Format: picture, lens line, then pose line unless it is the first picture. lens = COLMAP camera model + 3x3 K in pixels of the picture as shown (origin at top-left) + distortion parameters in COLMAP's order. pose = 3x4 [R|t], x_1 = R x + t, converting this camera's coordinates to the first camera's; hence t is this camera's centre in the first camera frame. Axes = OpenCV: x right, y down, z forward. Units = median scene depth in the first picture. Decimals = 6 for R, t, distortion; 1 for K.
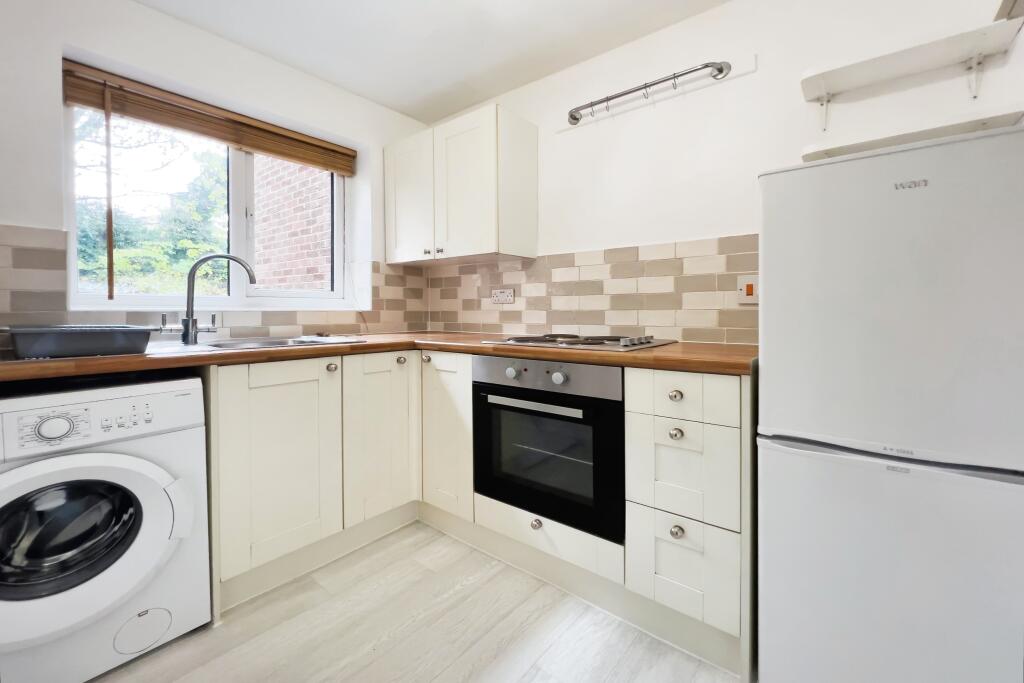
lens RADIAL K [[429.7, 0, 508.2], [0, 429.7, 314.7], [0, 0, 1]] dist [-0.001024, -0.000201]
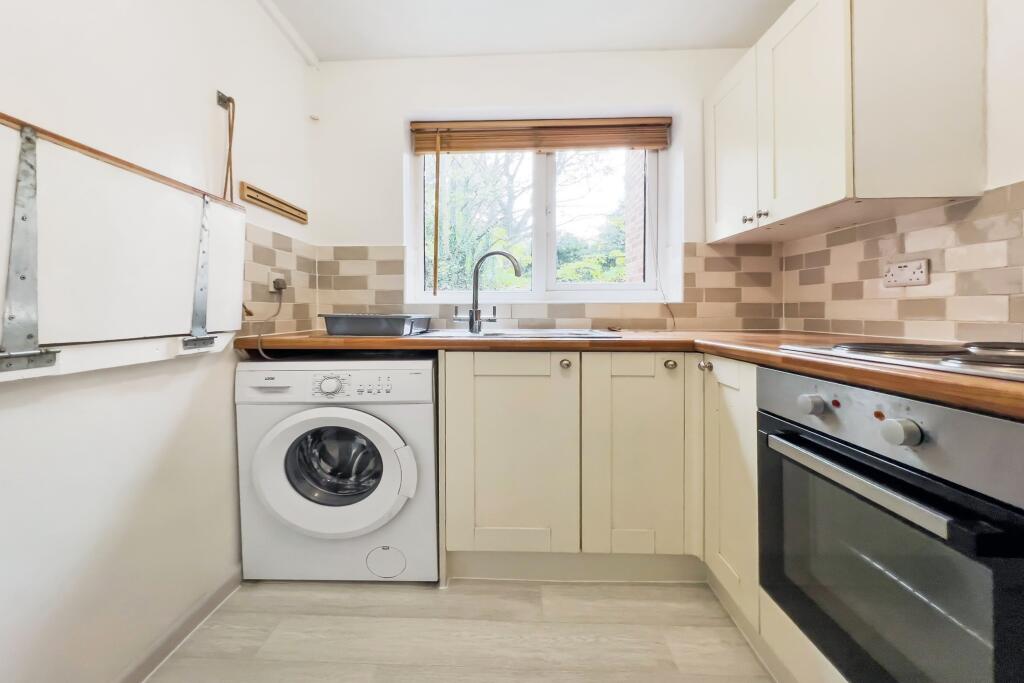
lens RADIAL K [[429.7, 0, 508.2], [0, 429.7, 314.7], [0, 0, 1]] dist [-0.001024, -0.000201]
pose [[0.594824, 0.001499, -0.803854, 0.151522], [-0.000268, 0.999999, 0.001666, 0.012784], [0.803856, -0.000776, 0.594824, 0.245658]]
